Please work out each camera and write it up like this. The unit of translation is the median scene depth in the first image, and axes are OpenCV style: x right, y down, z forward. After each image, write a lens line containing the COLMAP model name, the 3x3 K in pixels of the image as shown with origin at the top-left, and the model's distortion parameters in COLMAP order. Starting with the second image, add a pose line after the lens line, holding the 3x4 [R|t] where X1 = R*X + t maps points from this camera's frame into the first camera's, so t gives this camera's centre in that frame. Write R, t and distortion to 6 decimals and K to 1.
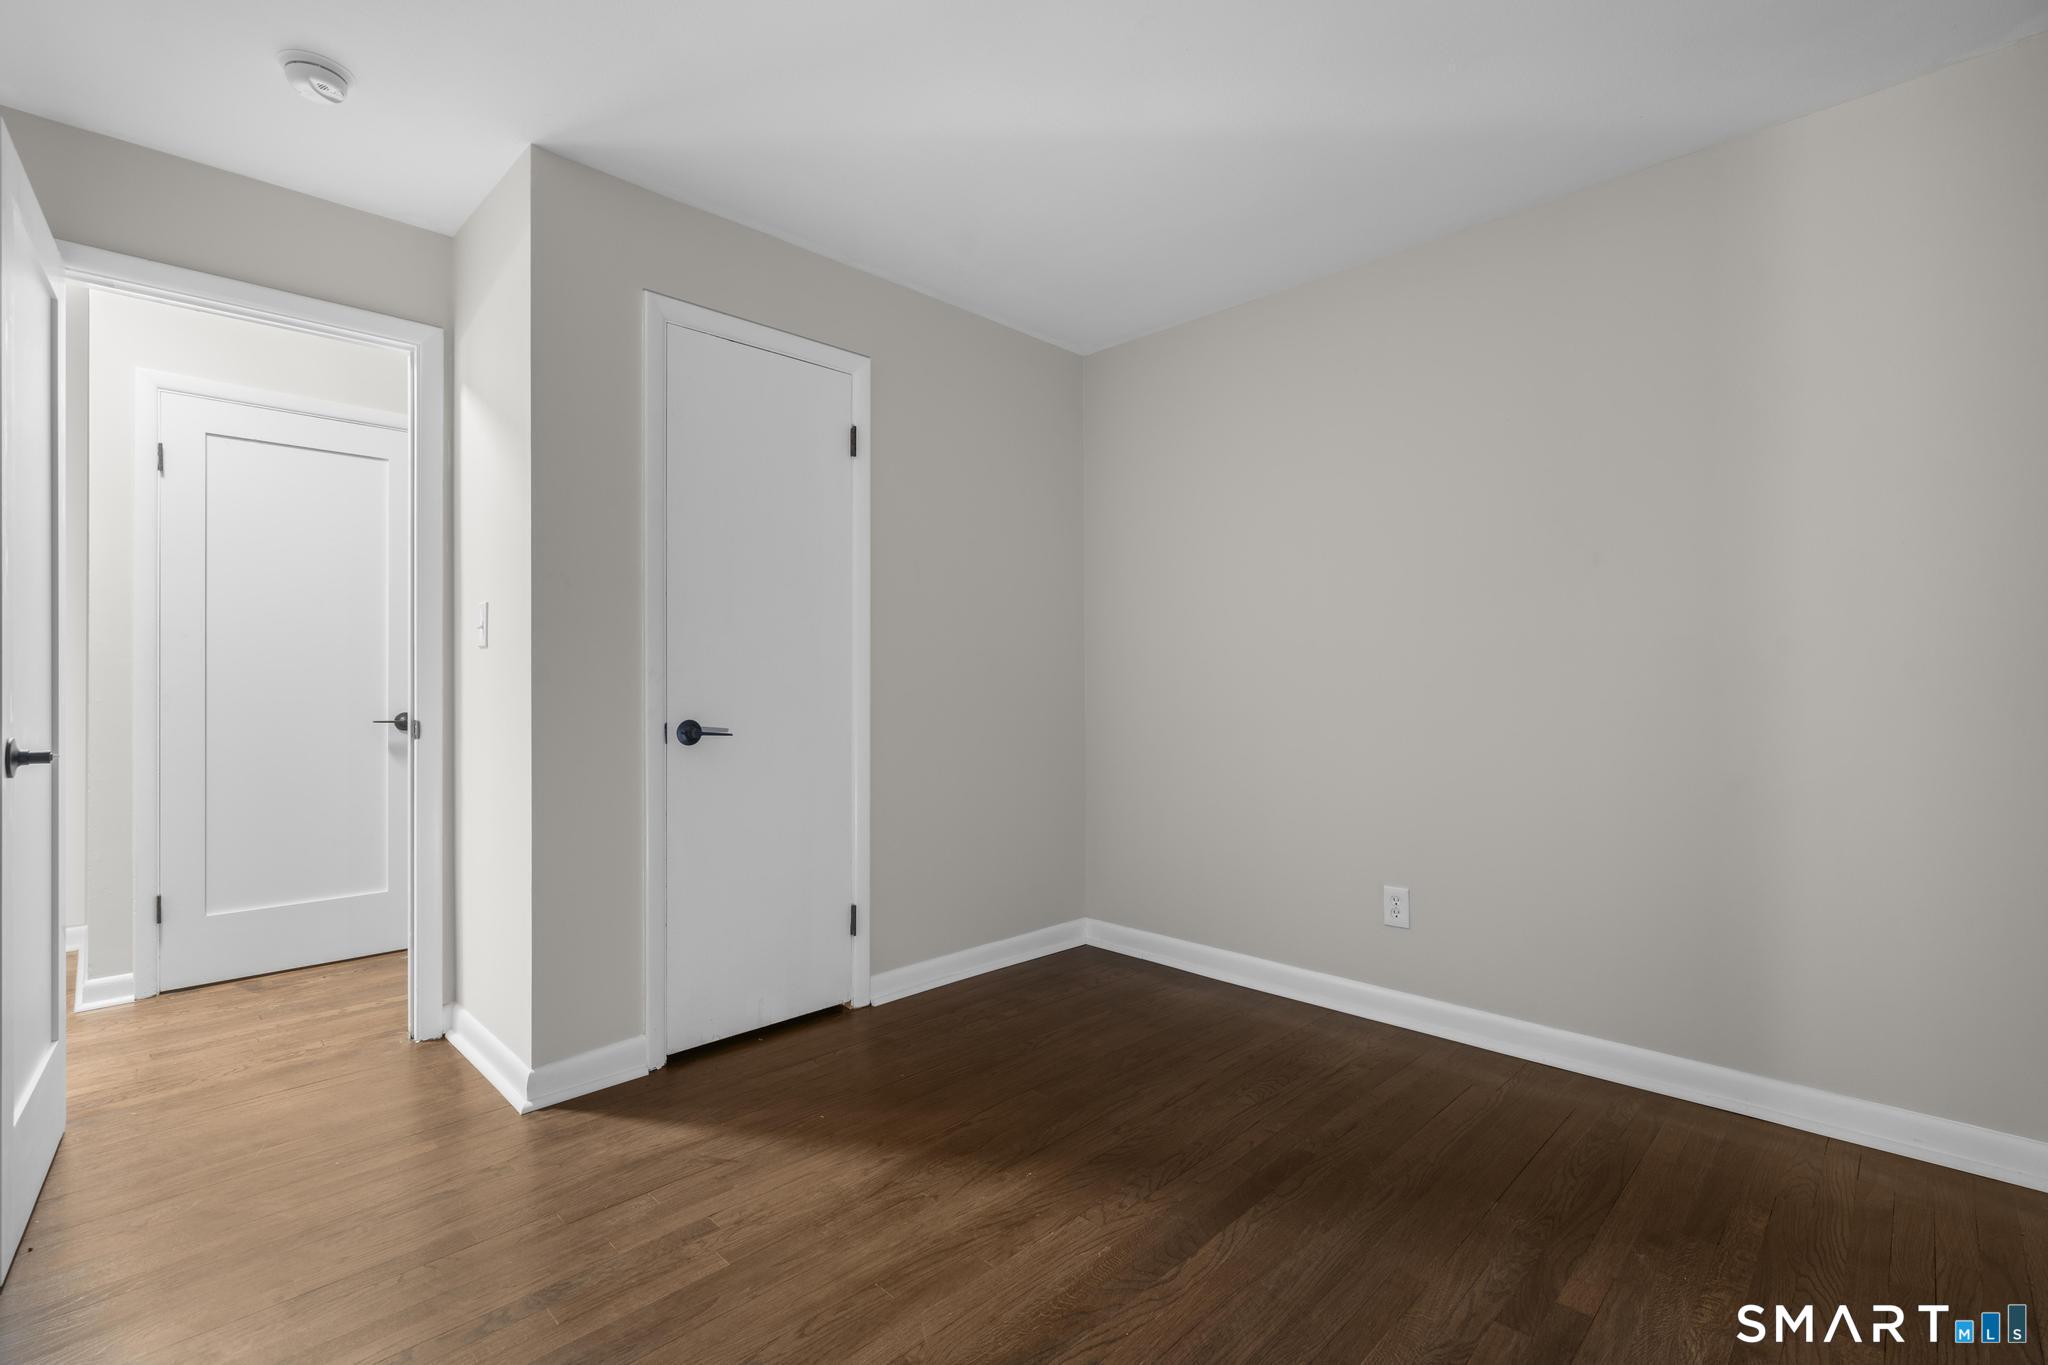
lens RADIAL K [[925.1, 0, 1024.0], [0, 925.1, 682.5], [0, 0, 1]] dist [-0.001435, -0.000300]
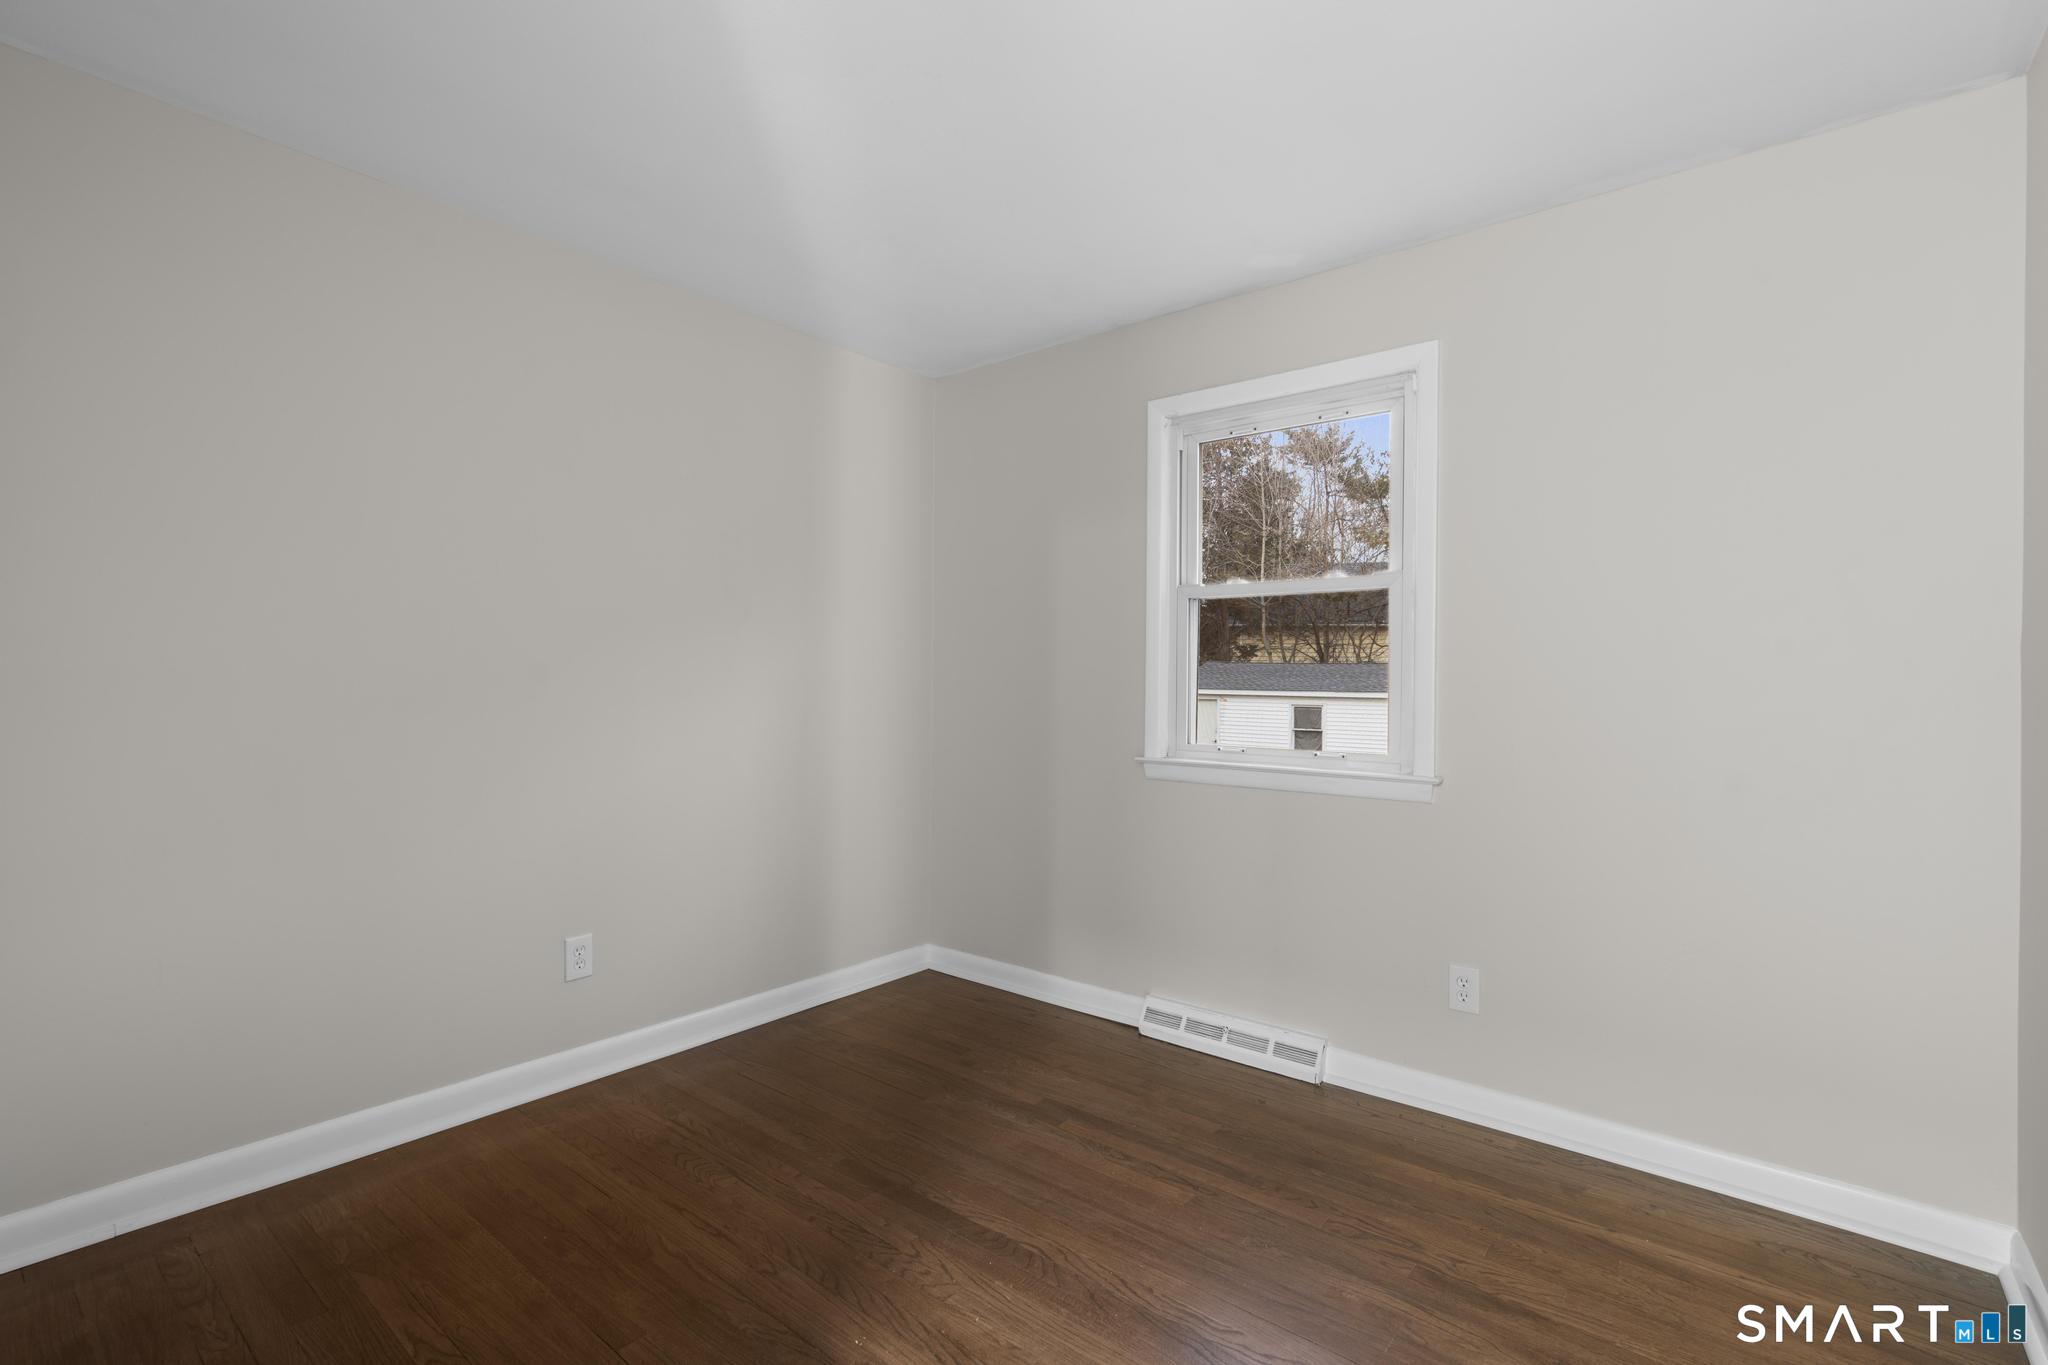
lens RADIAL K [[925.1, 0, 1024.0], [0, 925.1, 682.5], [0, 0, 1]] dist [-0.001435, -0.000300]
pose [[-0.096197, 0.002234, 0.995360, -0.903307], [-0.007958, 0.999964, -0.003014, -0.056453], [-0.995330, -0.008211, -0.096176, 1.025741]]
